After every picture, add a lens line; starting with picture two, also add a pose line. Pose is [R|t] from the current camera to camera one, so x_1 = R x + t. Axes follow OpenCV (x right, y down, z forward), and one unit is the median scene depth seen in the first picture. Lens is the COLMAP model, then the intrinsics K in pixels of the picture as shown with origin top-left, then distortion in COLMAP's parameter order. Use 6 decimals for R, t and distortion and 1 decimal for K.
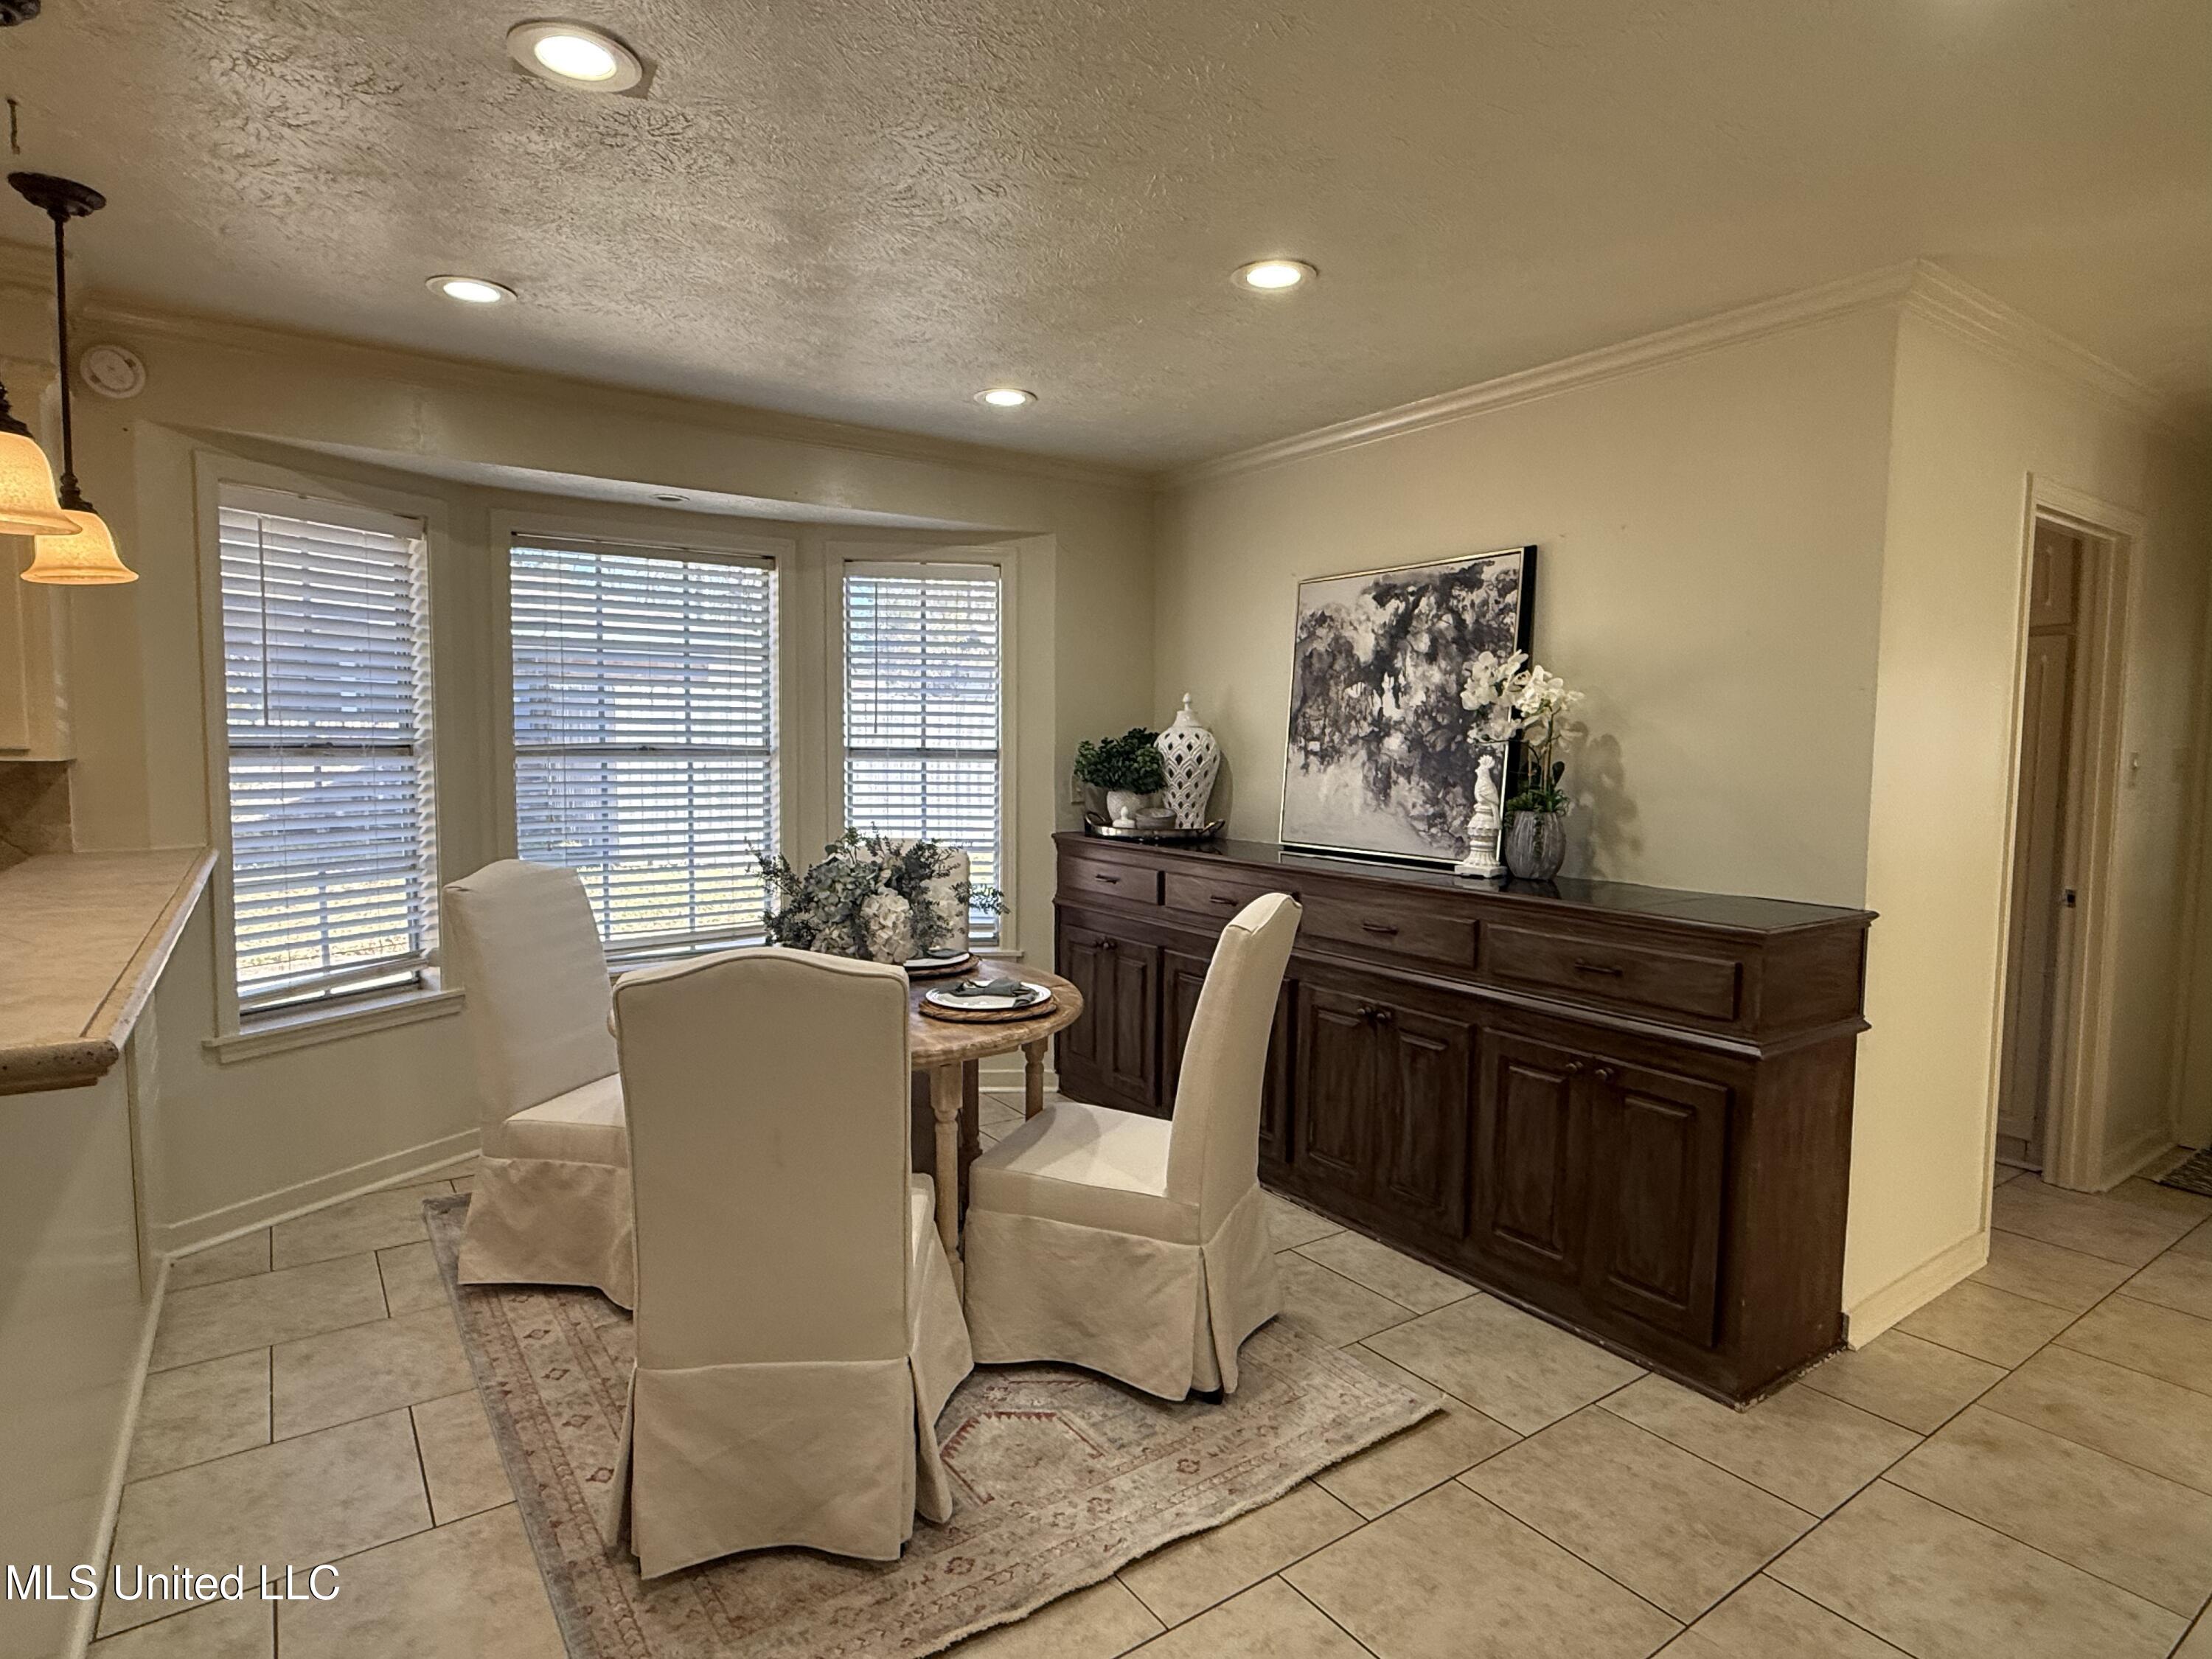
lens RADIAL K [[1184.9, 0, 1108.4], [0, 1184.9, 833.8], [0, 0, 1]] dist [-0.002875, 0.001993]
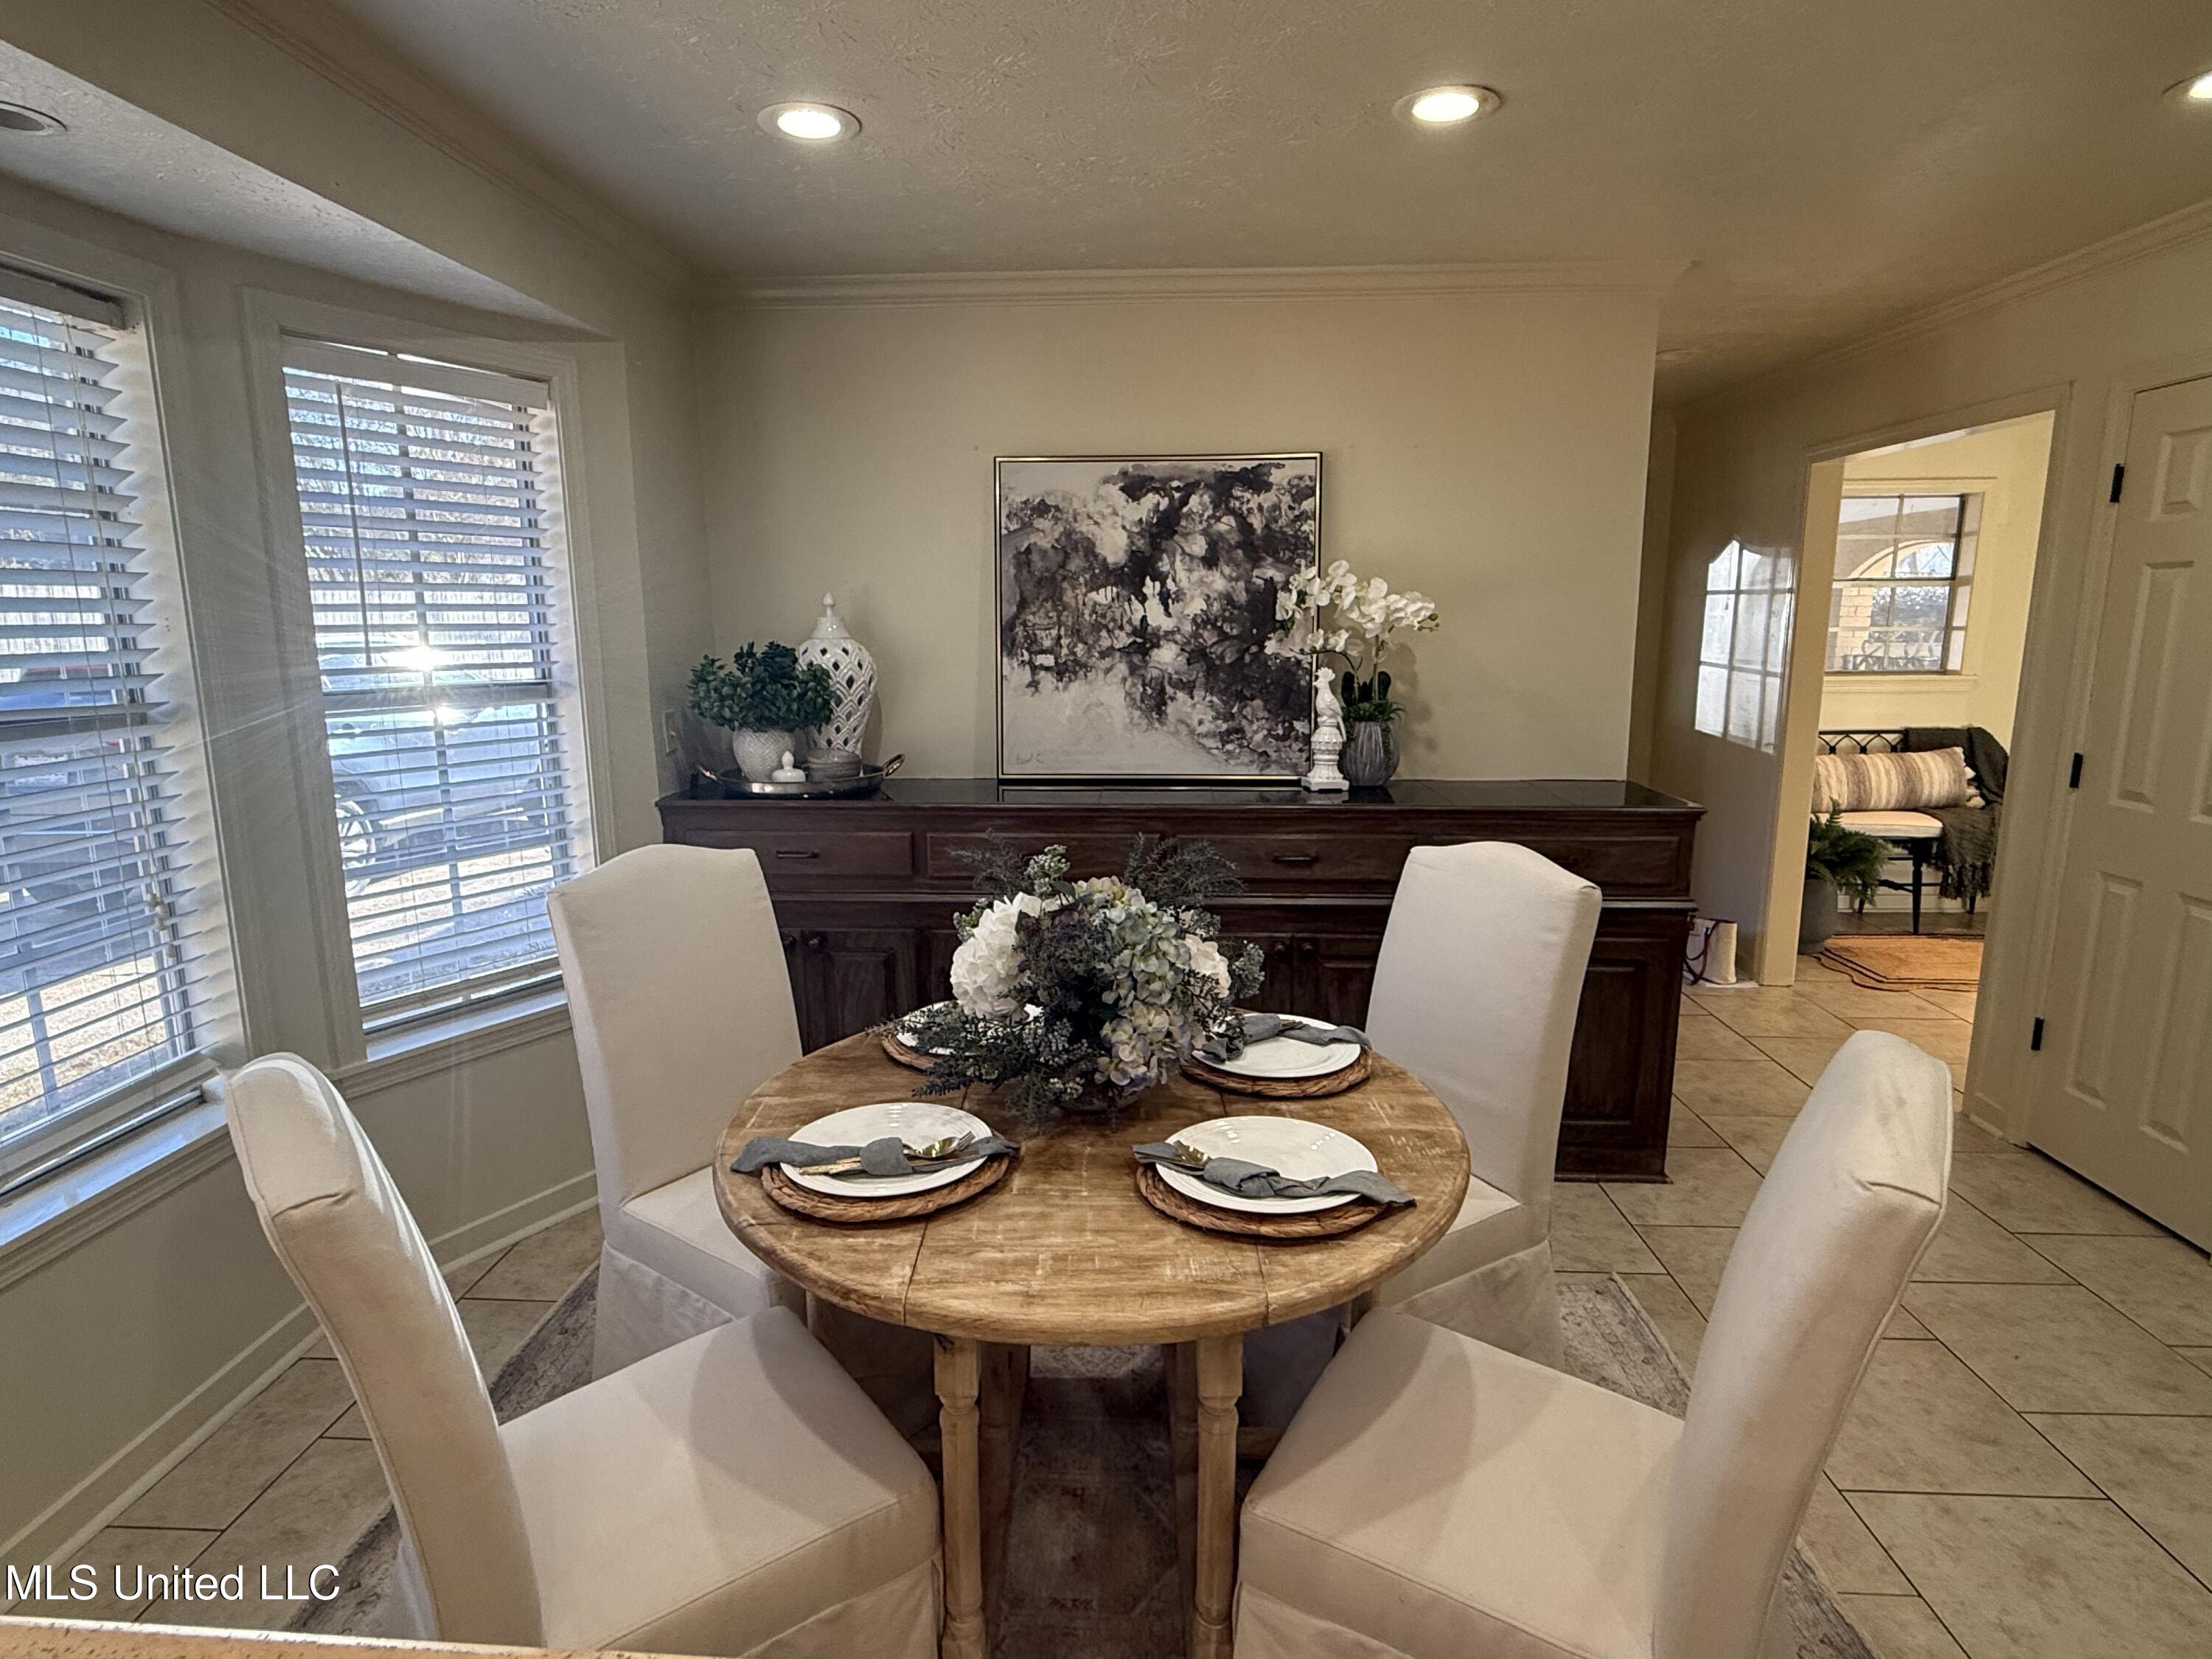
lens RADIAL K [[1184.9, 0, 1099.2], [0, 1184.9, 831.6], [0, 0, 1]] dist [-0.002875, 0.001993]
pose [[0.618902, -0.154692, 0.770085, -0.517047], [0.072489, 0.987480, 0.140103, -0.074191], [-0.782116, -0.030887, 0.622366, 0.468358]]
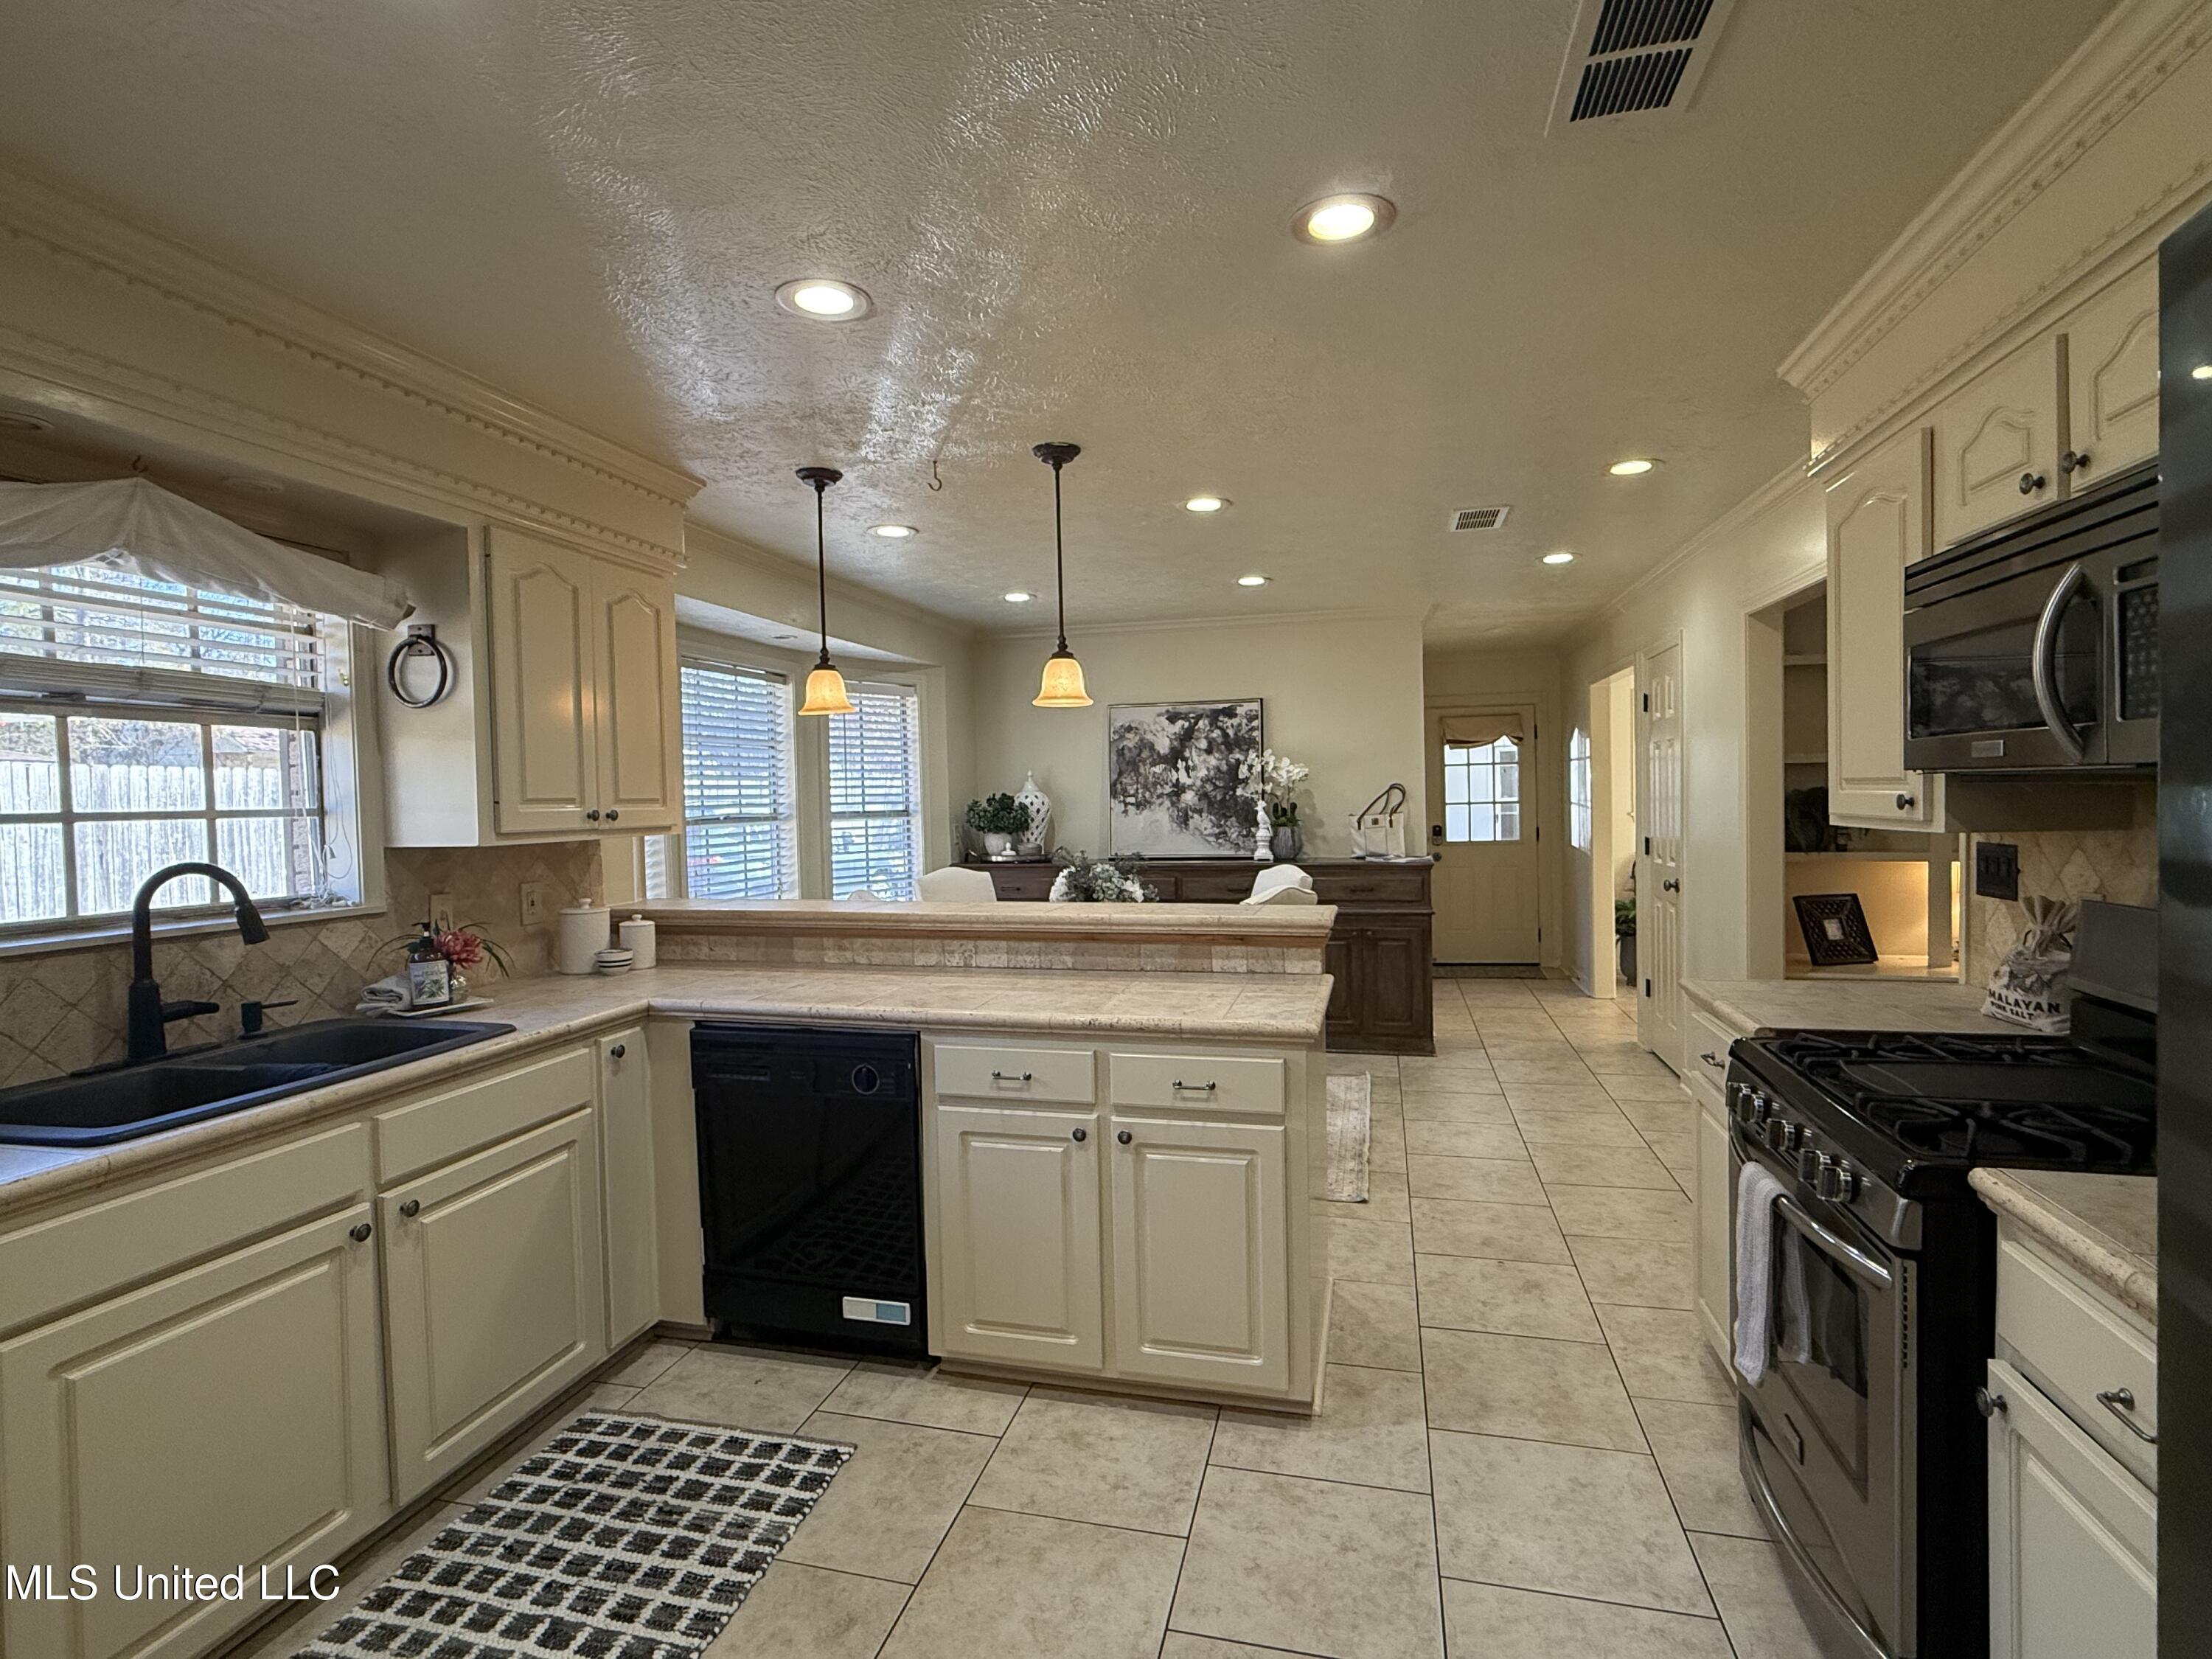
lens RADIAL K [[1071.2, 0, 1105.1], [0, 1071.2, 831.5], [0, 0, 1]] dist [-0.001612, 0.000577]
pose [[0.758298, -0.049222, 0.650048, -0.965849], [0.081031, 0.996529, -0.019066, 0.000114], [-0.646853, 0.067132, 0.759654, -0.198960]]
